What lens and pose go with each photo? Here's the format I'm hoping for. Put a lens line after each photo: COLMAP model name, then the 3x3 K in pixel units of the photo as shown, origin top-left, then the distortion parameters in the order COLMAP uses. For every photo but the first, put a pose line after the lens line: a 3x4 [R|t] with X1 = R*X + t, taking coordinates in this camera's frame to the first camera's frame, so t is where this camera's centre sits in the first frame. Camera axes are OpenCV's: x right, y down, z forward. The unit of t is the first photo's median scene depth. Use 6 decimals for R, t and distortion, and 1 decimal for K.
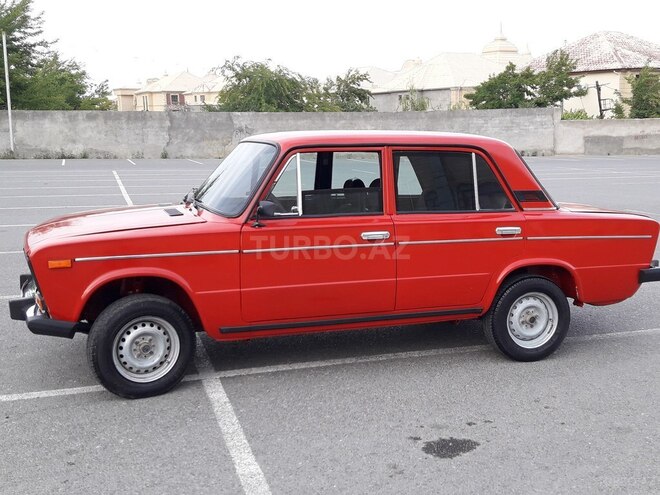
lens RADIAL K [[803.4, 0, 349.8], [0, 803.4, 246.9], [0, 0, 1]] dist [0.210239, -0.559406]
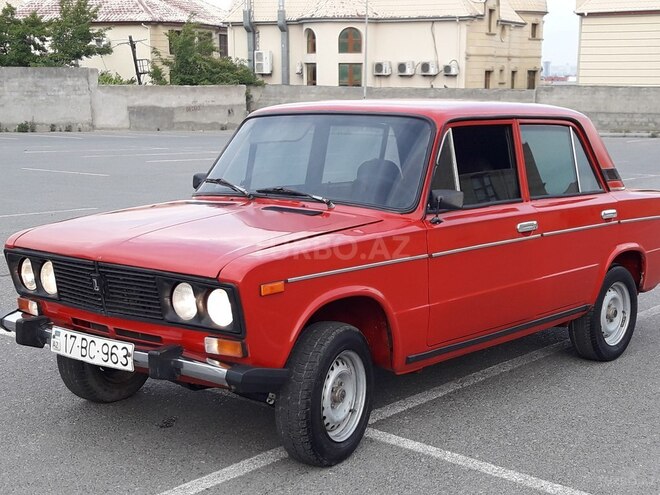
lens RADIAL K [[1064.5, 0, 330.0], [0, 1064.5, 247.5], [0, 0, 1]] dist [0.291146, -1.094281]
pose [[0.849337, -0.064561, 0.523888, -0.123130], [0.066599, 0.997667, 0.014975, -0.003875], [-0.523633, 0.022172, 0.851656, 0.028210]]
